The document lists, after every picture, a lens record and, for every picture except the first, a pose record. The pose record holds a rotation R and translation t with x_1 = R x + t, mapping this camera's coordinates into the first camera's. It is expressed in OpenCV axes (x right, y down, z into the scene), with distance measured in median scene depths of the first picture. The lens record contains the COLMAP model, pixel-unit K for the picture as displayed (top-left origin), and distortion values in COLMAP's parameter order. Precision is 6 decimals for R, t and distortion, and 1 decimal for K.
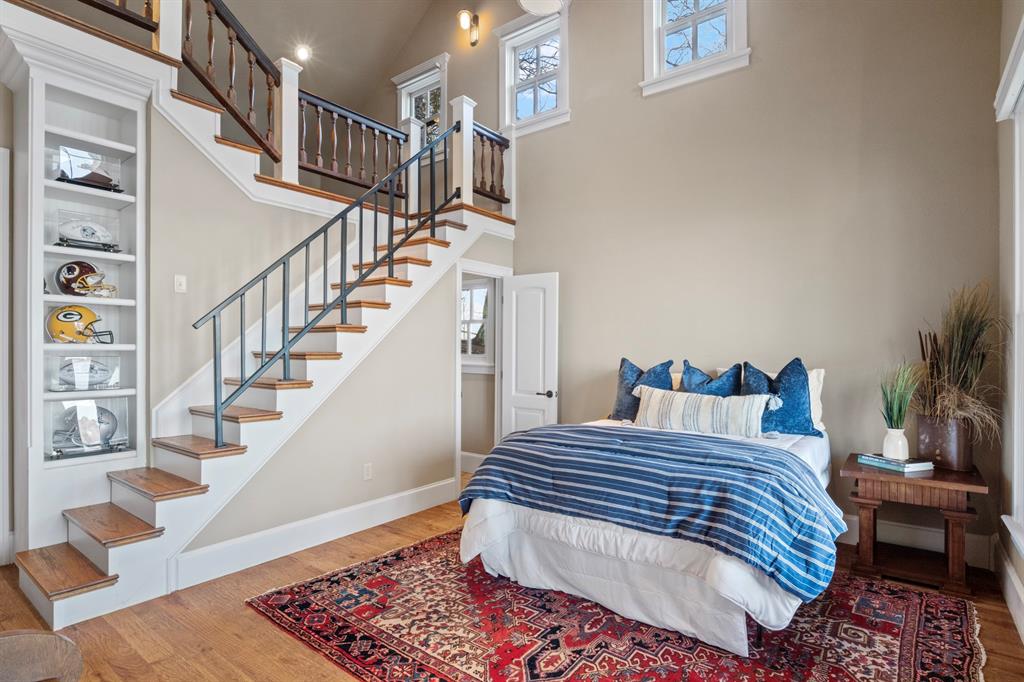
lens RADIAL K [[516.7, 0, 515.4], [0, 516.7, 348.3], [0, 0, 1]] dist [-0.003254, 0.001474]
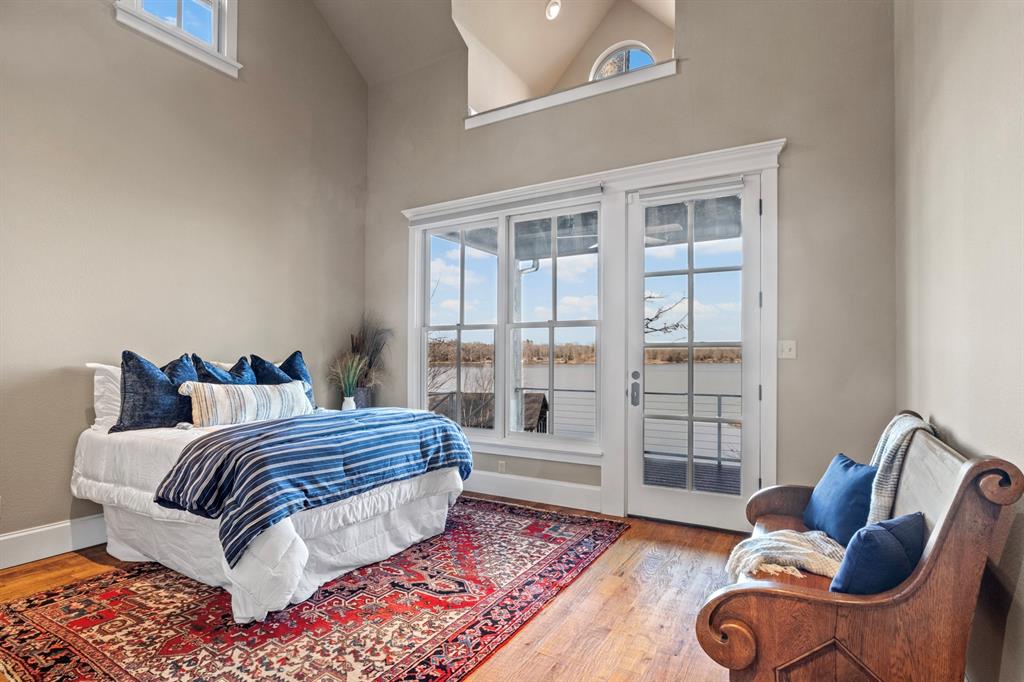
lens RADIAL K [[516.7, 0, 515.4], [0, 516.7, 348.3], [0, 0, 1]] dist [-0.003254, 0.001474]
pose [[-0.121268, 0.017526, 0.992465, -1.051373], [-0.005515, 0.999817, -0.018329, 0.042869], [-0.992604, -0.007697, -0.121149, 0.852825]]
